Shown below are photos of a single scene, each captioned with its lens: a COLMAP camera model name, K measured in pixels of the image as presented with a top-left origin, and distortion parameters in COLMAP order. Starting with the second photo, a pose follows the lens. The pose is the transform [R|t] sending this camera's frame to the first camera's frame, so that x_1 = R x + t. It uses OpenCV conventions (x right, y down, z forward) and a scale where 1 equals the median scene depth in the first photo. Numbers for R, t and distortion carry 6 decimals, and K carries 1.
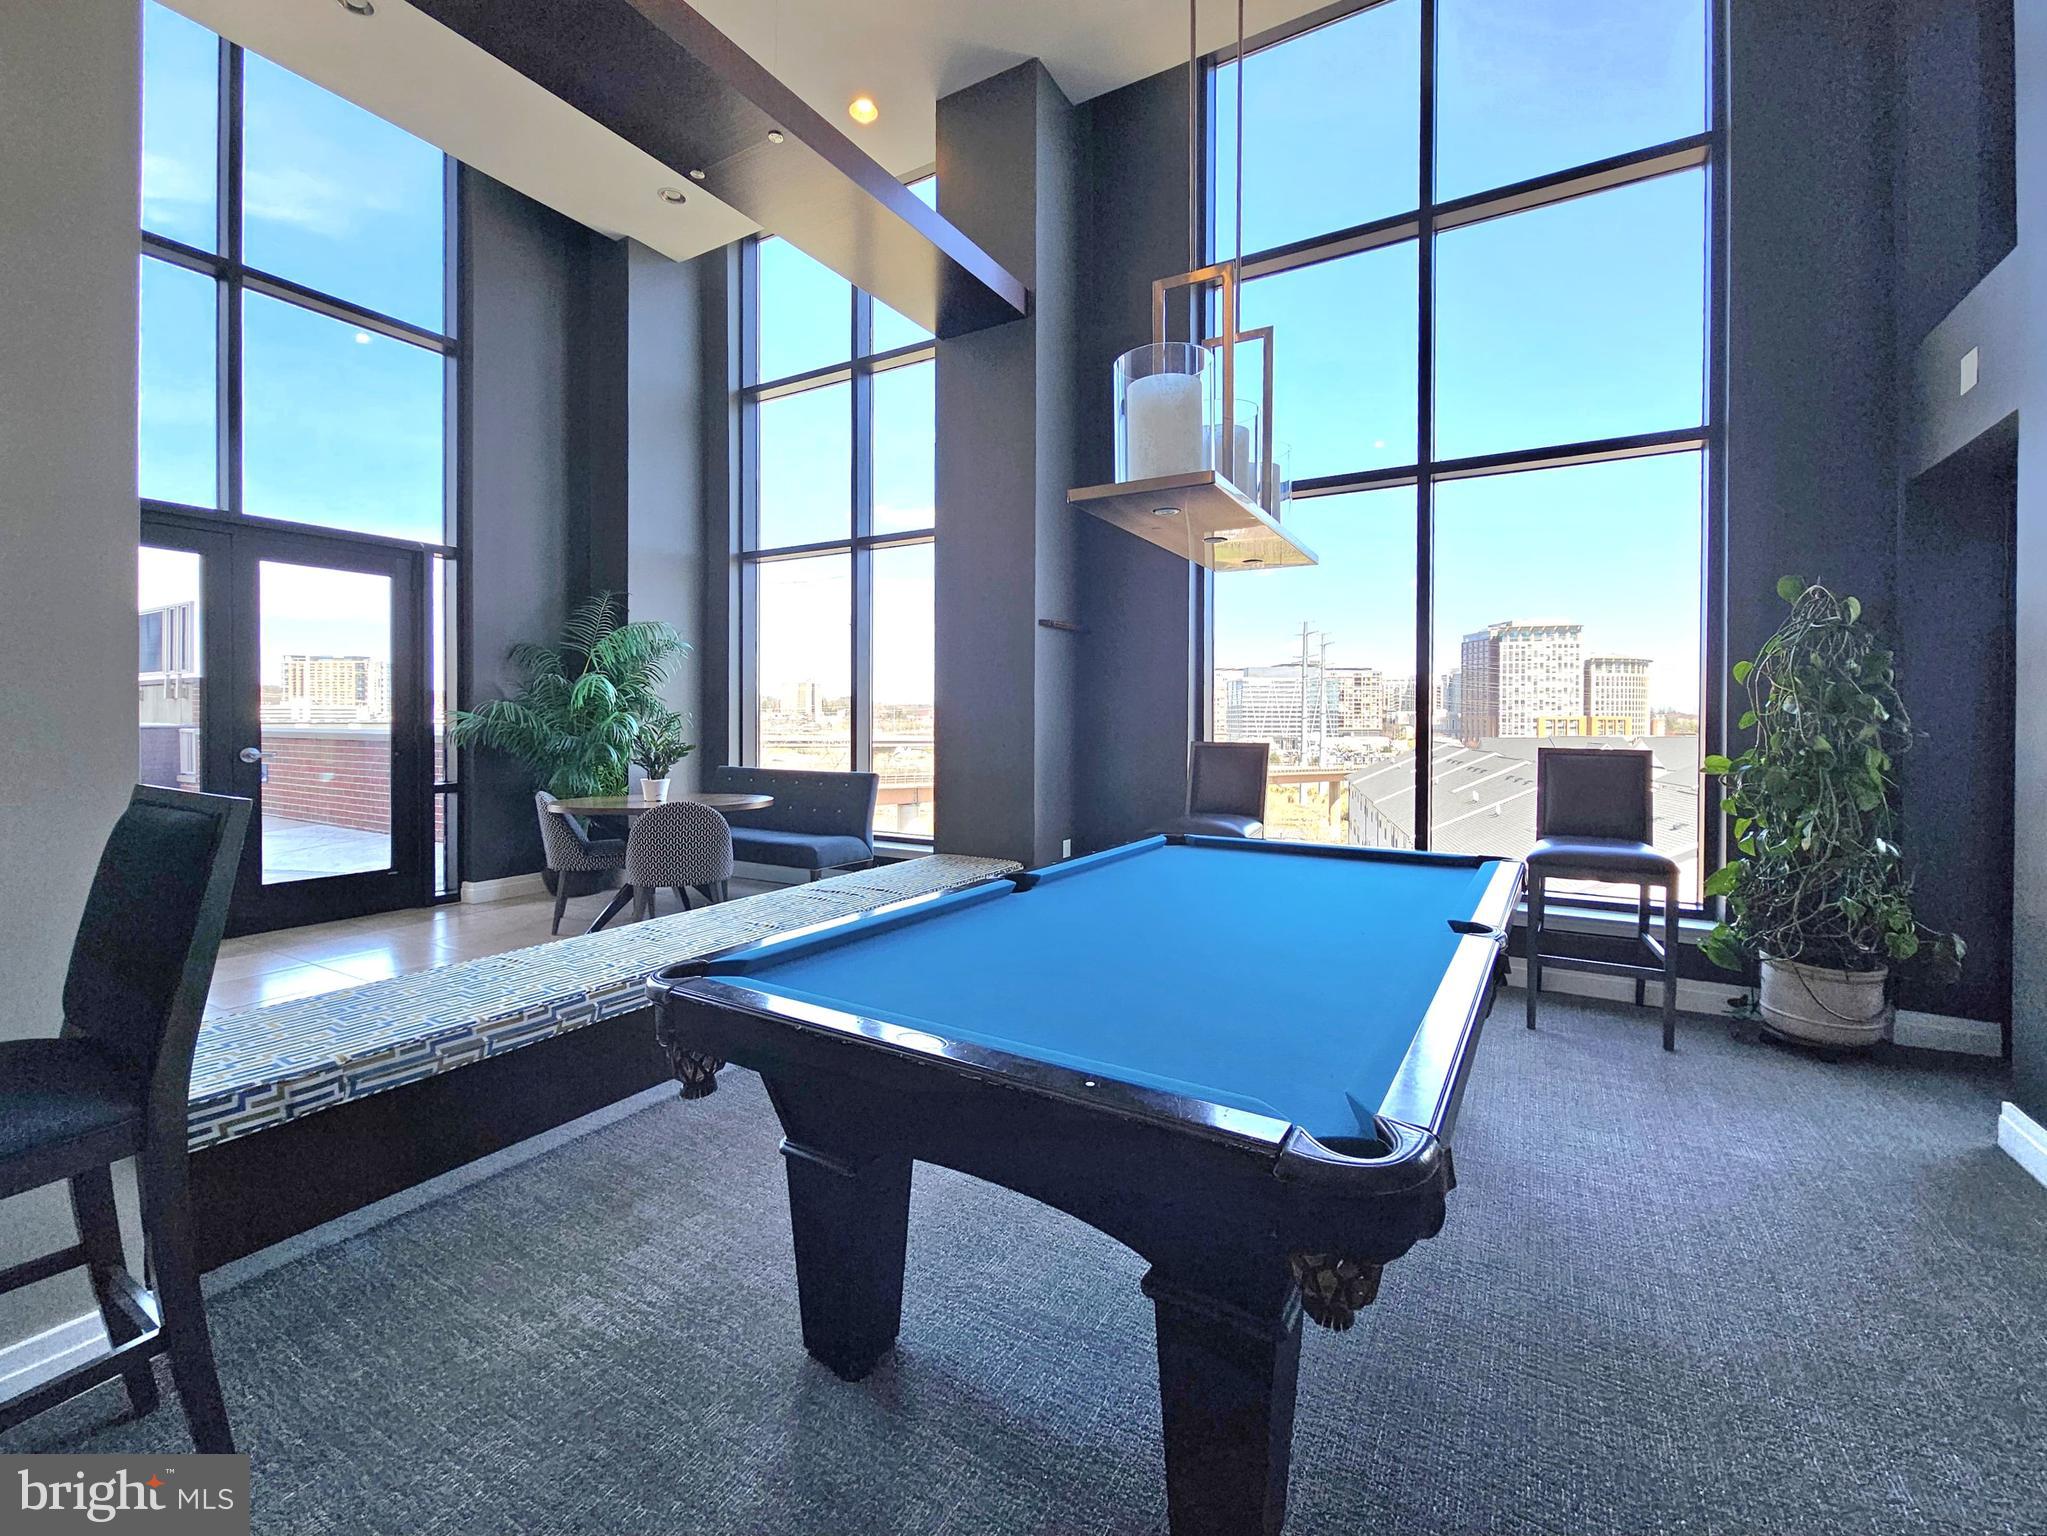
lens RADIAL K [[849.2, 0, 1027.5], [0, 849.2, 726.6], [0, 0, 1]] dist [0.015502, -0.000230]
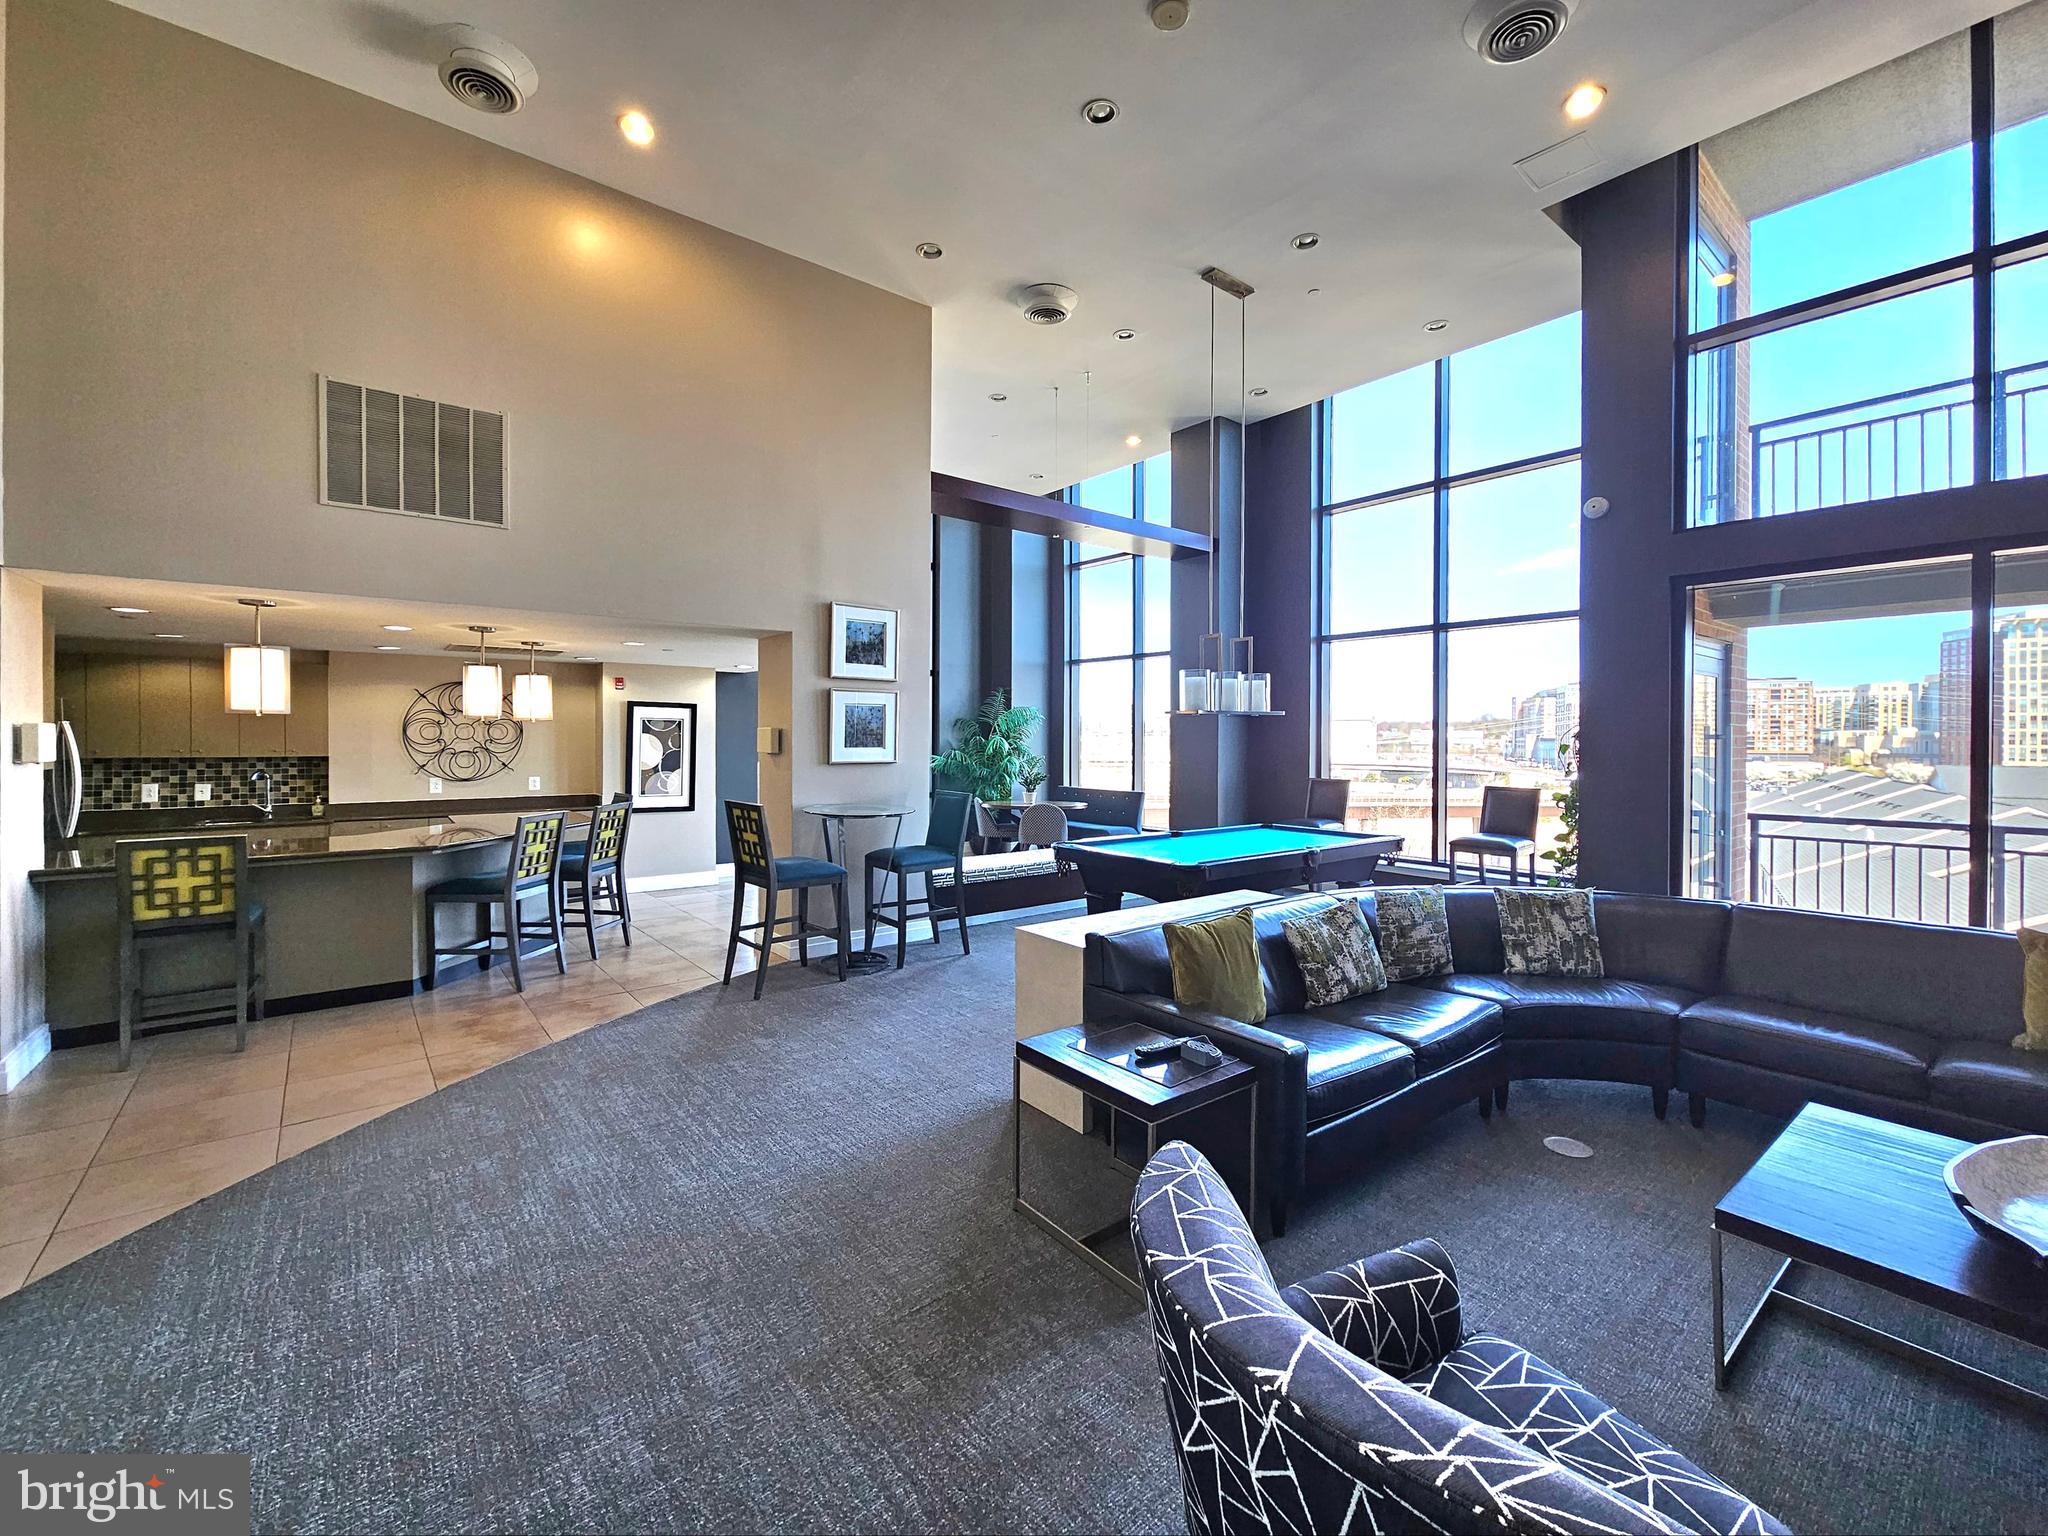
lens RADIAL K [[845.1, 0, 1027.7], [0, 845.1, 748.8], [0, 0, 1]] dist [-0.000934, -0.000079]
pose [[0.932689, 0.005054, -0.360647, 0.223636], [-0.003694, 0.999983, 0.004461, -0.040364], [0.360664, -0.002828, 0.932692, -0.699899]]
